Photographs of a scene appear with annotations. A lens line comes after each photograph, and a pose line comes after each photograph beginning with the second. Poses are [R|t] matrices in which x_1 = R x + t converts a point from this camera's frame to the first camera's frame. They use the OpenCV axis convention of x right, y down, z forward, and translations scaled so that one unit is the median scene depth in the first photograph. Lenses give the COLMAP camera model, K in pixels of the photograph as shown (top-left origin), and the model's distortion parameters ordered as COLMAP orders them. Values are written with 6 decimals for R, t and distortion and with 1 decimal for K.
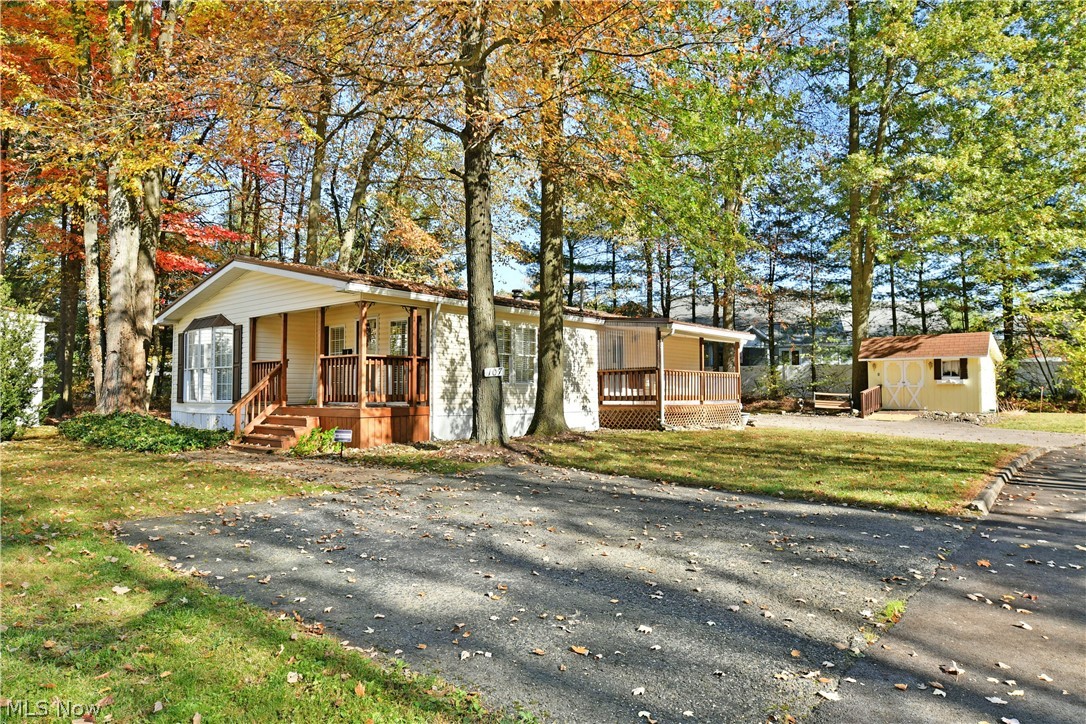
lens RADIAL K [[660.5, 0, 538.0], [0, 660.5, 360.5], [0, 0, 1]] dist [-0.019106, -0.000884]
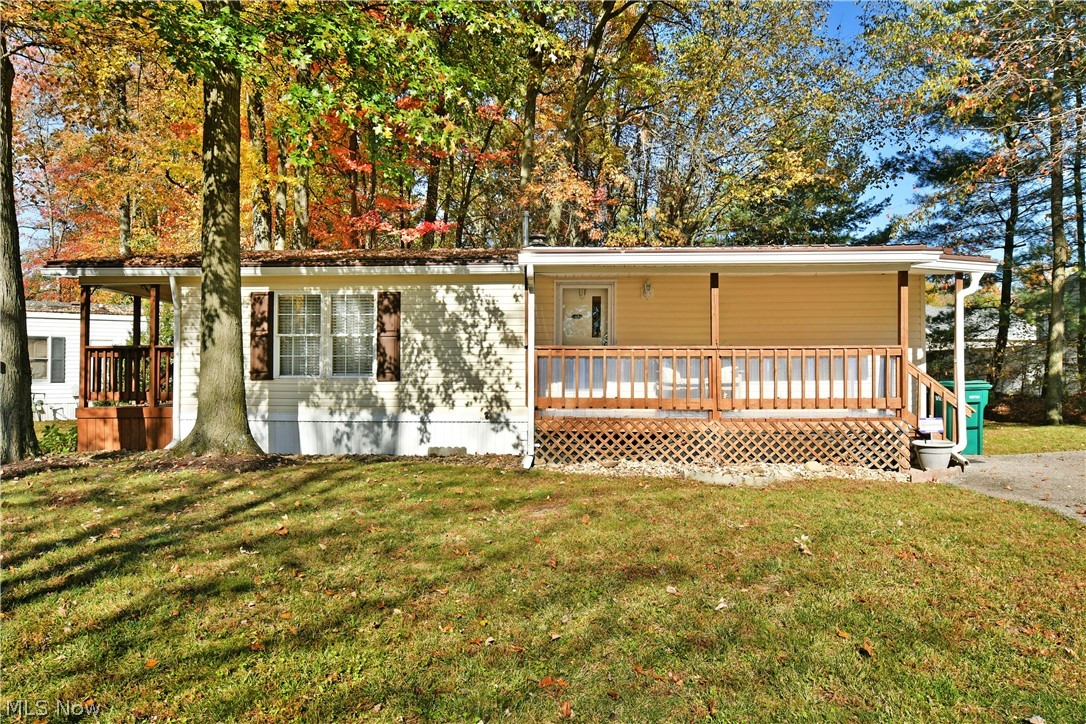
lens RADIAL K [[660.5, 0, 542.8], [0, 660.5, 372.6], [0, 0, 1]] dist [-0.019106, -0.000884]
pose [[0.604639, -0.004091, -0.796489, 0.578679], [0.034354, 0.999190, 0.020947, 0.021341], [0.795759, -0.040028, 0.604290, 0.684171]]
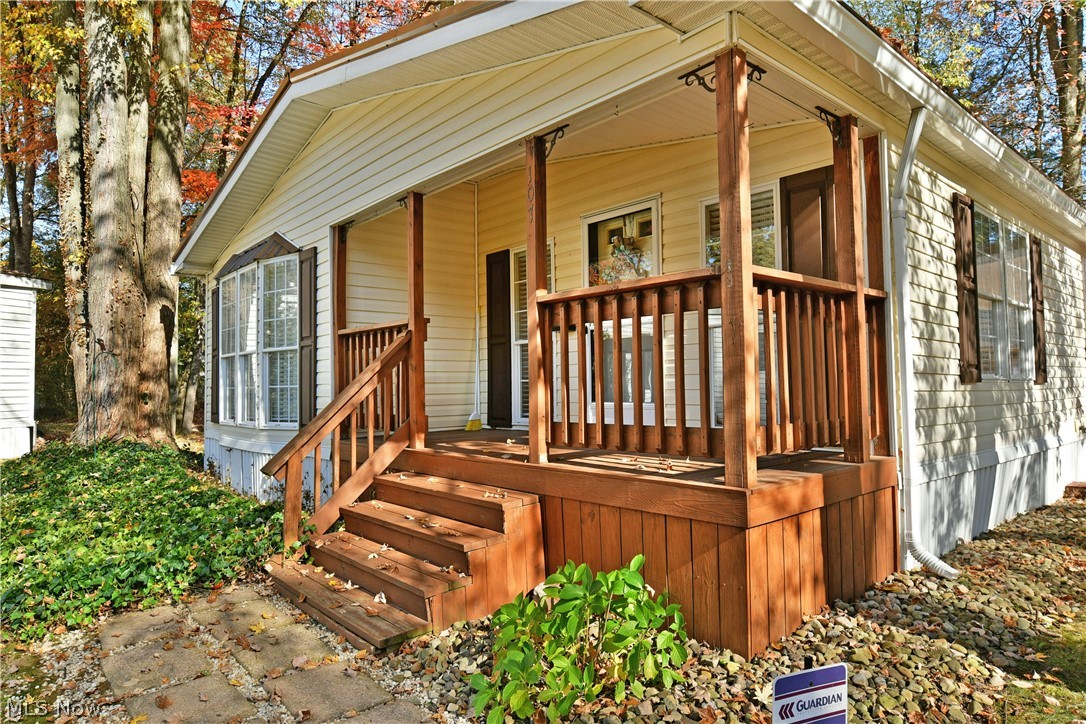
lens RADIAL K [[660.5, 0, 546.5], [0, 660.5, 360.2], [0, 0, 1]] dist [-0.019106, -0.000884]
pose [[0.989577, -0.015406, -0.143178, -0.209450], [0.016880, 0.999816, 0.009087, 0.015361], [0.143011, -0.011409, 0.989655, 0.517416]]
